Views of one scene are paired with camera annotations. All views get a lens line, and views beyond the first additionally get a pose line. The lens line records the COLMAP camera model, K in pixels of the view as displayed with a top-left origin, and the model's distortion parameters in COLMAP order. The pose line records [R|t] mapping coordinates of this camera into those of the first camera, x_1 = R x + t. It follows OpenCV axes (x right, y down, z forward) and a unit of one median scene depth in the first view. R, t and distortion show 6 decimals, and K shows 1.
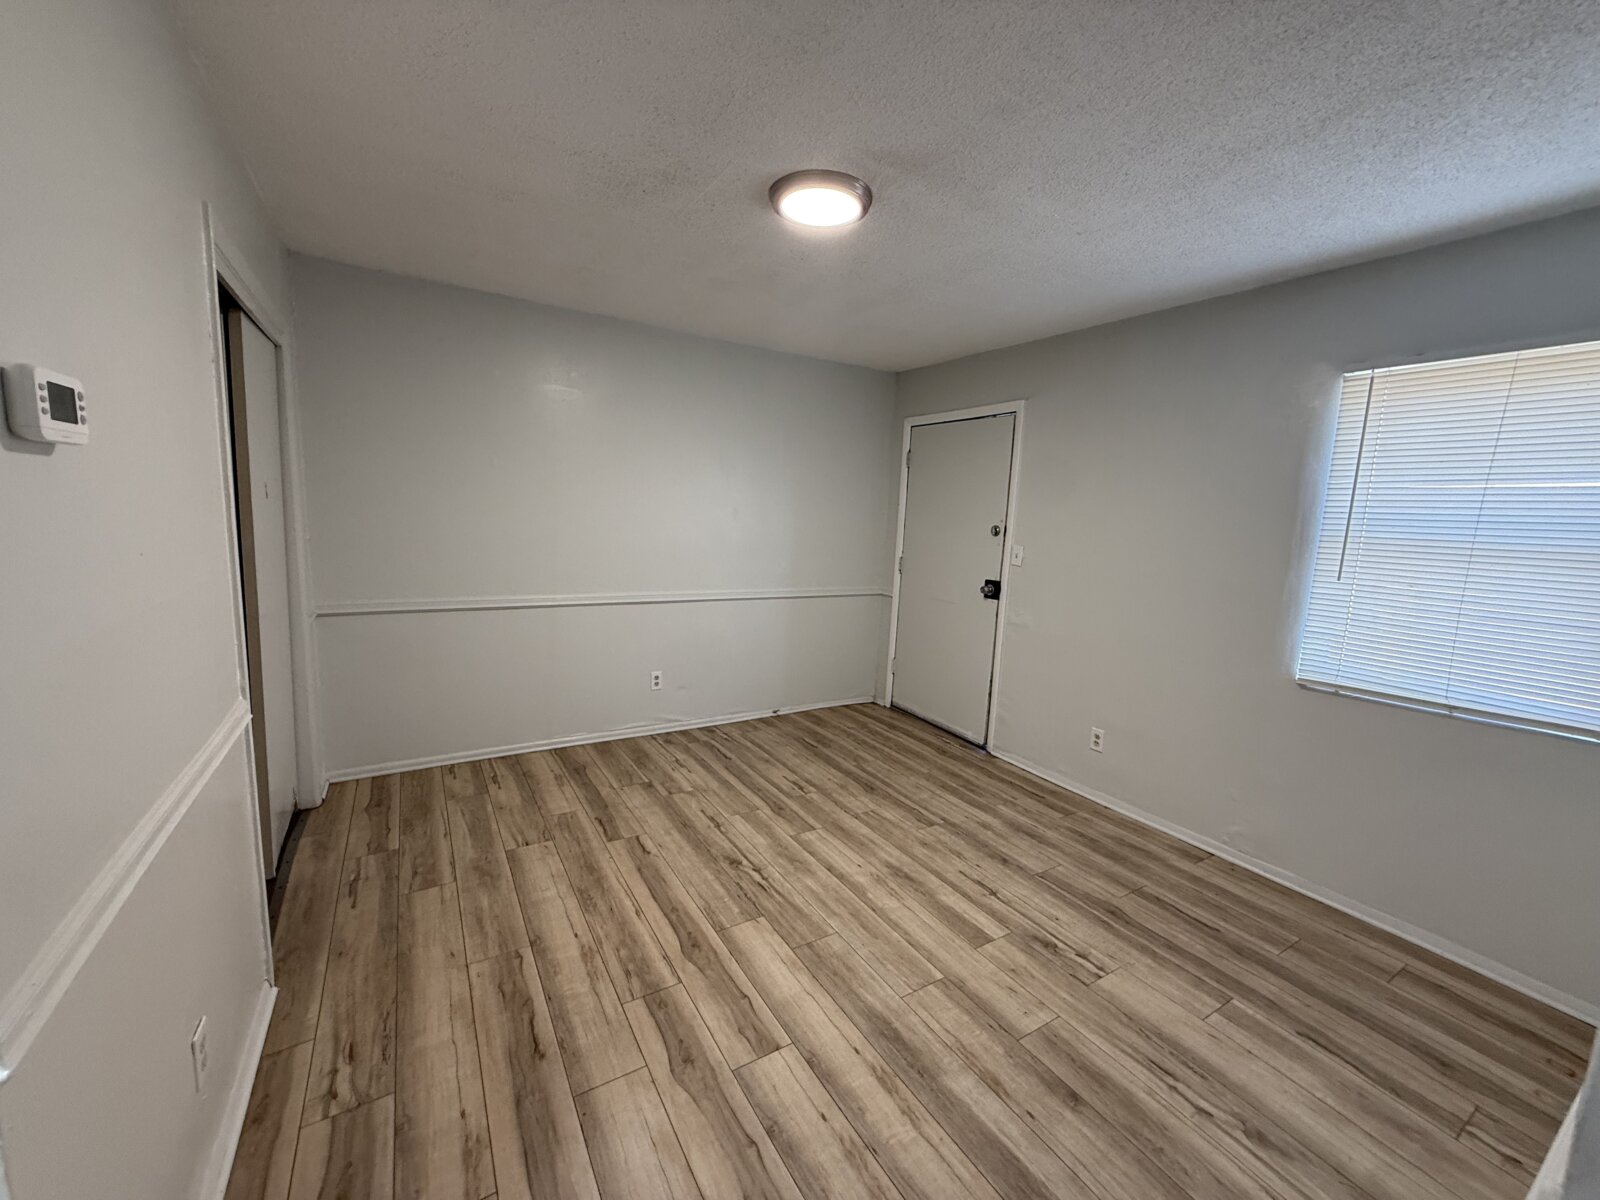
lens RADIAL K [[637.5, 0, 799.1], [0, 637.5, 596.7], [0, 0, 1]] dist [-0.001394, -0.000036]
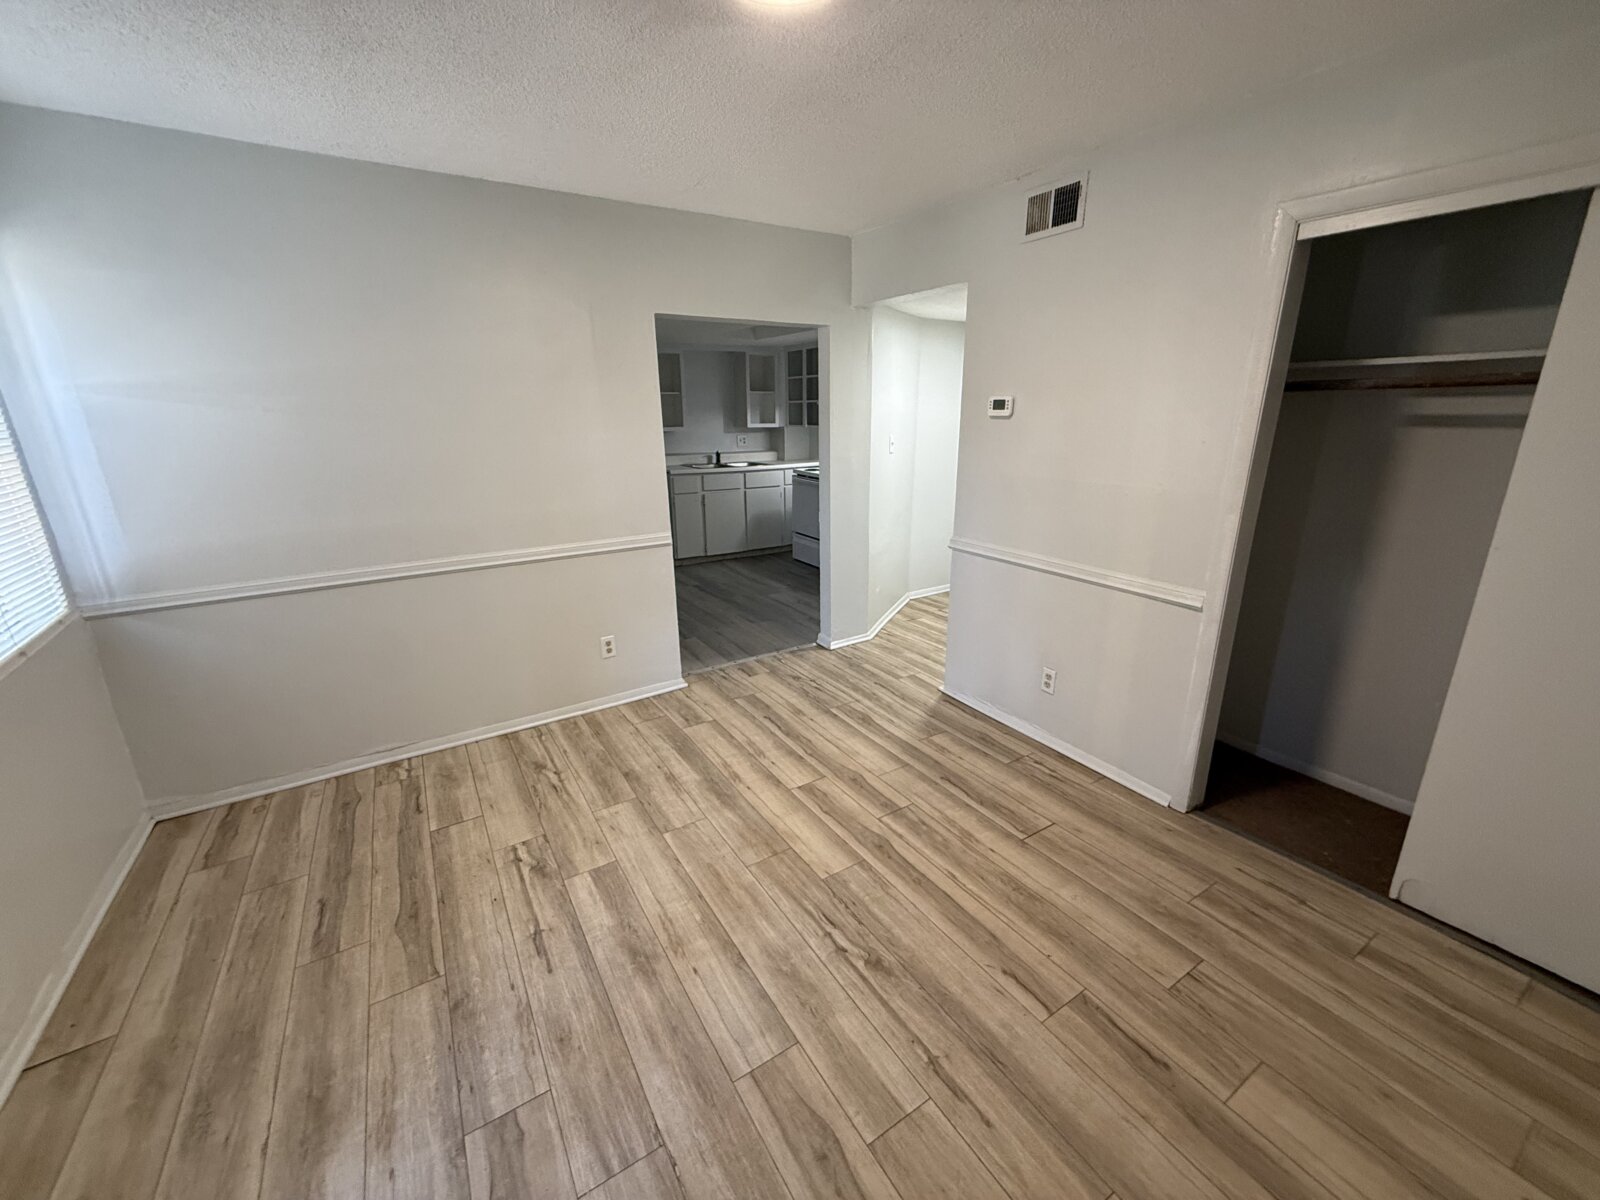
lens RADIAL K [[637.5, 0, 799.9], [0, 637.5, 600.7], [0, 0, 1]] dist [-0.001394, -0.000036]
pose [[-0.999355, -0.028667, -0.021617, 0.009777], [-0.035080, 0.907893, 0.417732, -0.280567], [0.007651, 0.418221, -0.908313, 1.750024]]
